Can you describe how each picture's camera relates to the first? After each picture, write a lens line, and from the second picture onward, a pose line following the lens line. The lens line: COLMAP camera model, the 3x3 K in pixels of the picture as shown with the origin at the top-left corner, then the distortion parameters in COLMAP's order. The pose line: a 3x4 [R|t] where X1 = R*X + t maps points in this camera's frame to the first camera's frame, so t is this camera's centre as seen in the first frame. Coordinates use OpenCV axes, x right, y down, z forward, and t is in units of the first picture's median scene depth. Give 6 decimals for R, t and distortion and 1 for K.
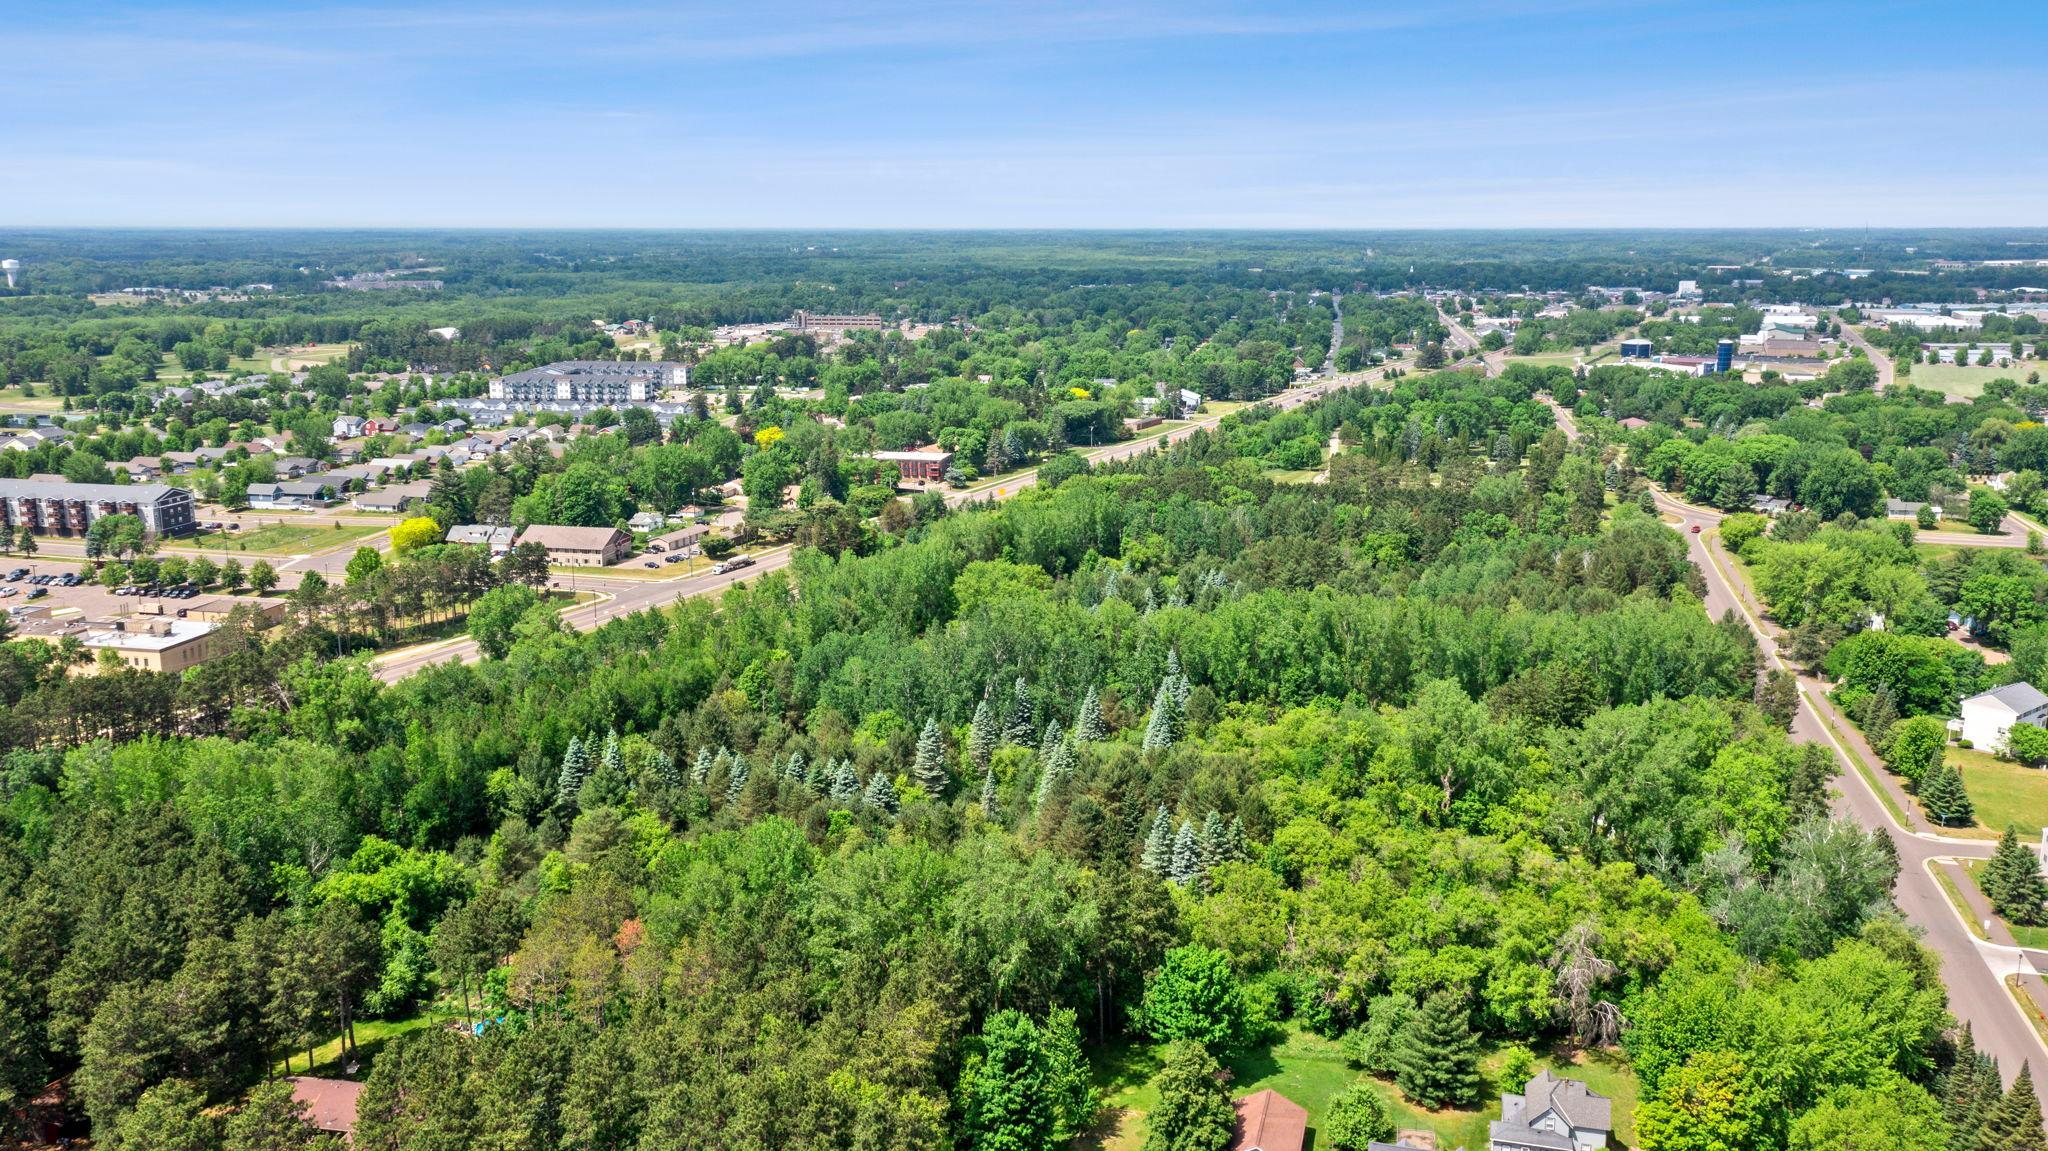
lens RADIAL K [[1638.6, 0, 1029.2], [0, 1638.6, 574.1], [0, 0, 1]] dist [0.001537, 0.007731]
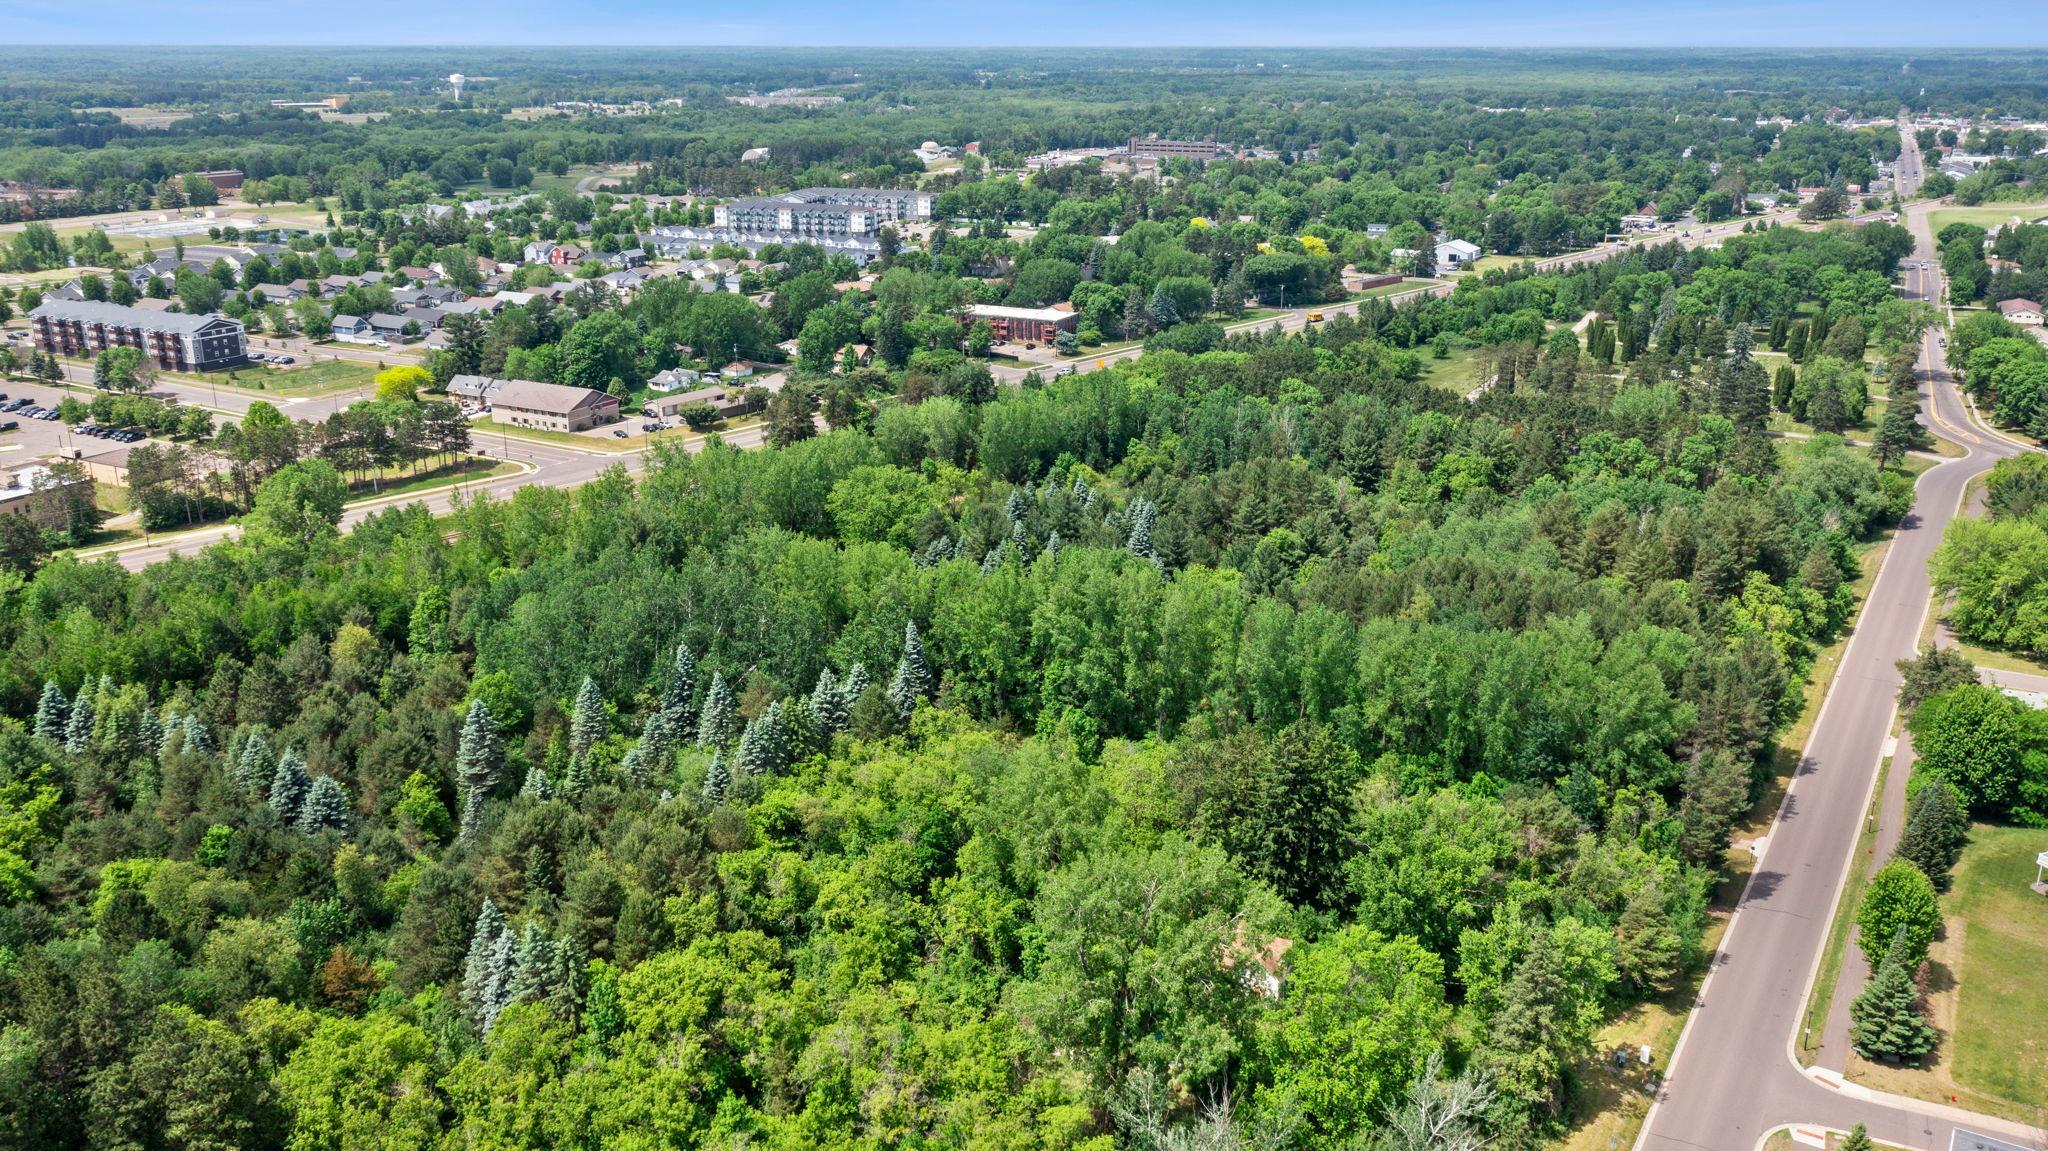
lens RADIAL K [[1652.3, 0, 1024.0], [0, 1652.3, 575.5], [0, 0, 1]] dist [0.002470, 0.002482]
pose [[0.959652, 0.087468, -0.267240, 0.227841], [-0.059471, 0.992025, 0.111131, -0.041887], [0.274829, -0.090754, 0.957200, 0.193135]]
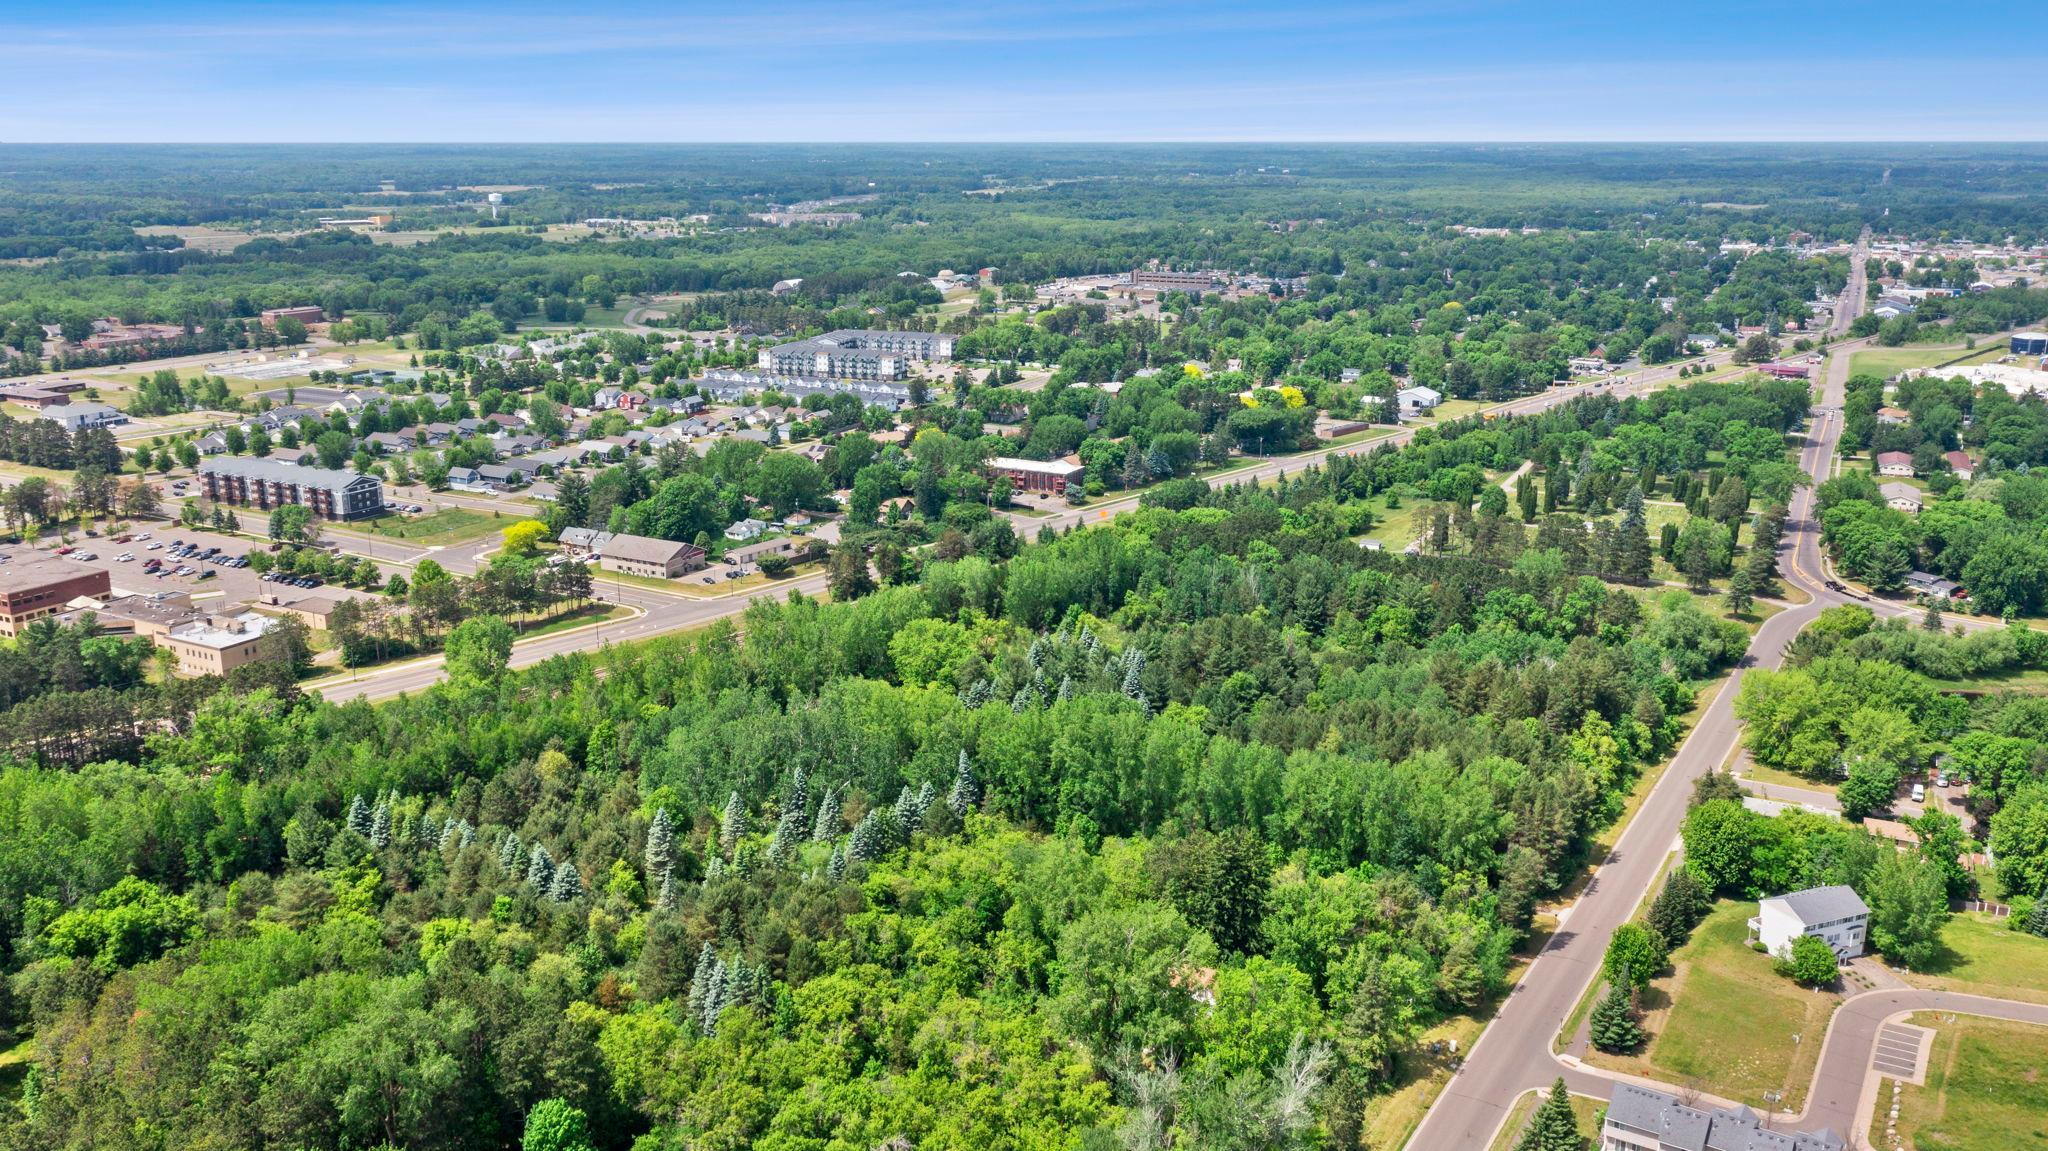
lens RADIAL K [[1652.3, 0, 1024.0], [0, 1652.3, 575.5], [0, 0, 1]] dist [0.002470, 0.002482]
pose [[0.958513, 0.074567, -0.275123, 0.271369], [-0.060685, 0.996433, 0.058640, -0.085529], [0.278514, -0.039511, 0.959619, 0.007913]]
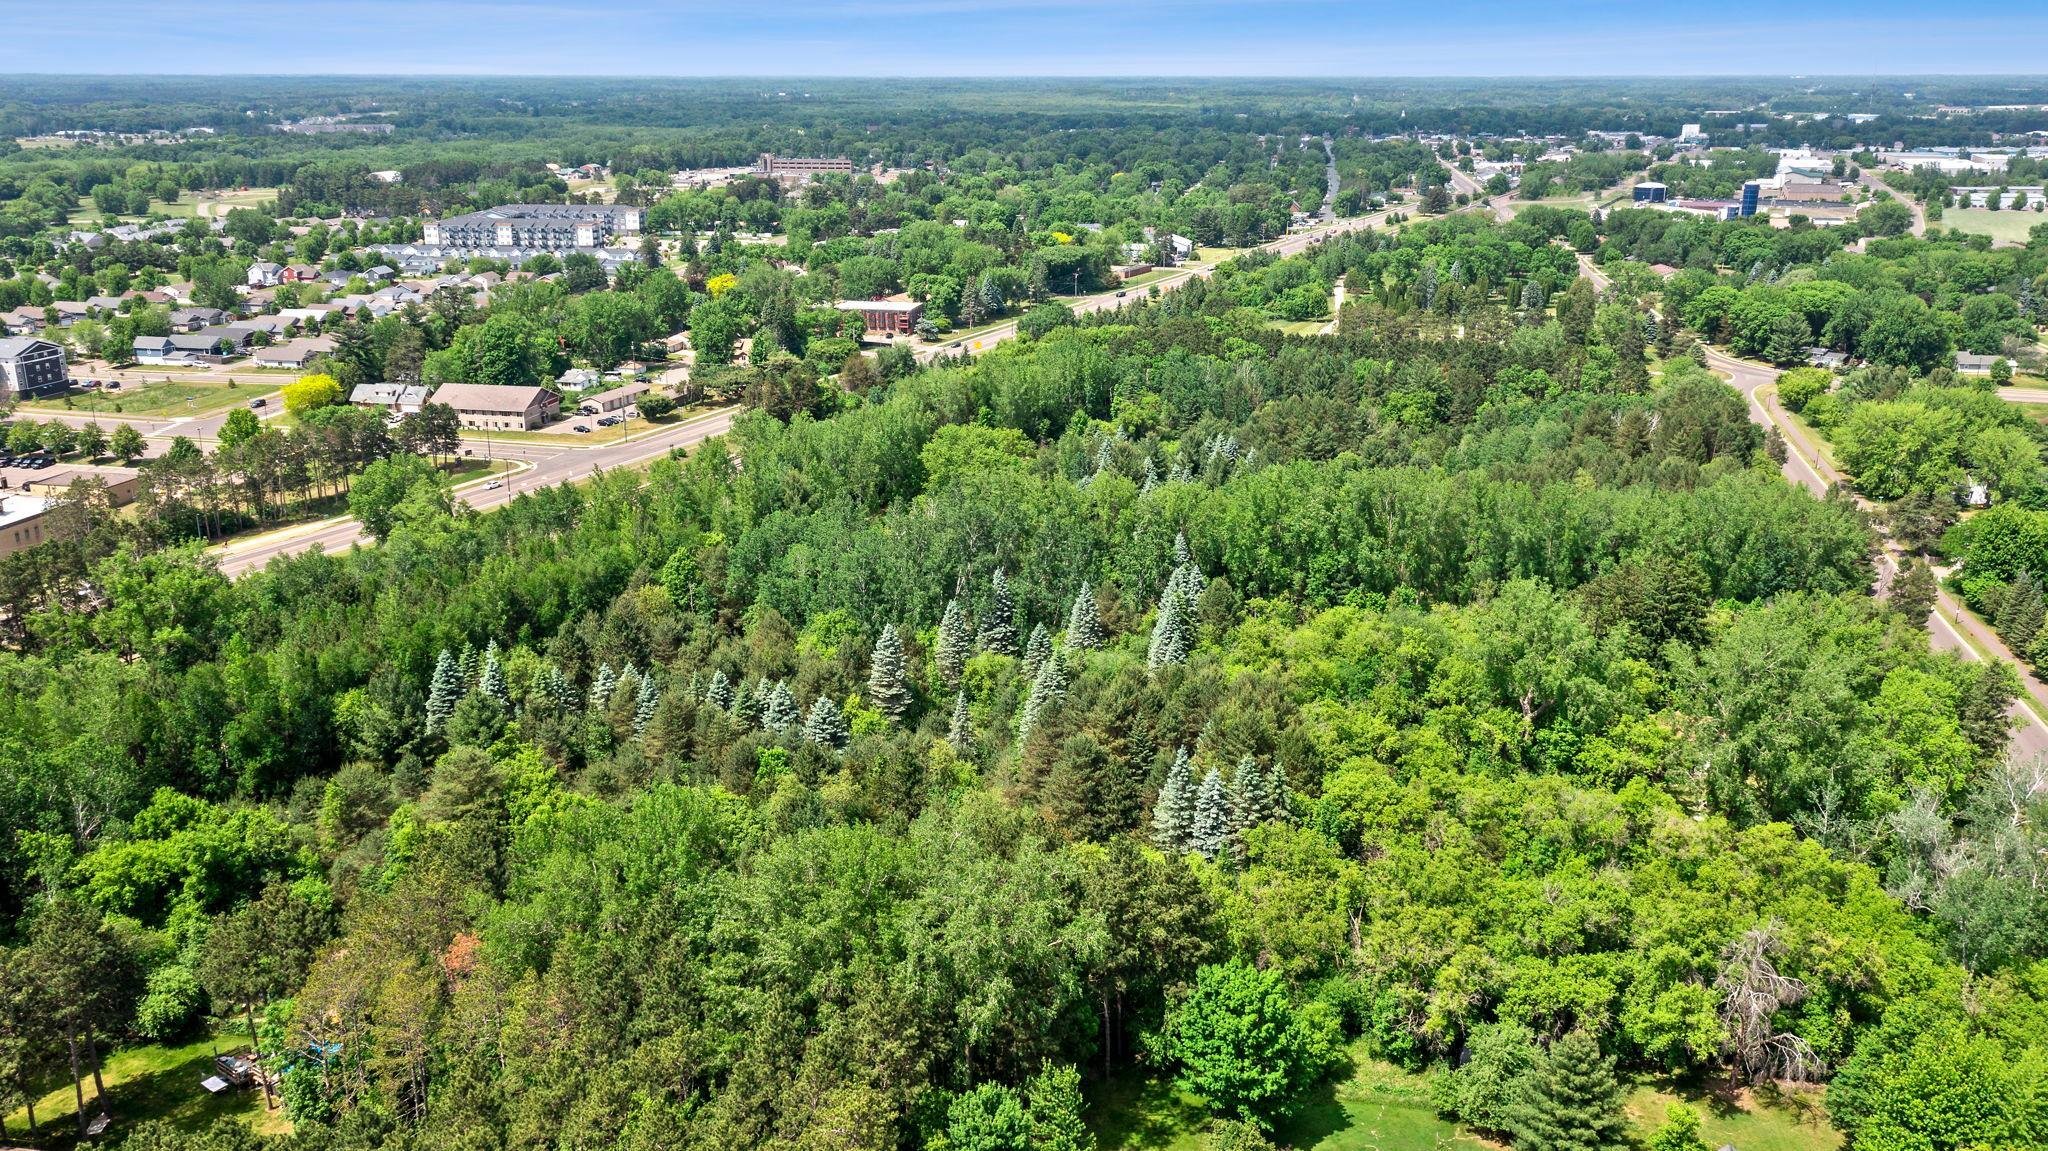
lens RADIAL K [[1631.4, 0, 1028.3], [0, 1631.4, 575.8], [0, 0, 1]] dist [0.005131, 0.005532]
pose [[0.999921, -0.002719, 0.012288, -0.000465], [0.001613, 0.996019, 0.089123, -0.004603], [-0.012482, -0.089097, 0.995945, 0.113419]]
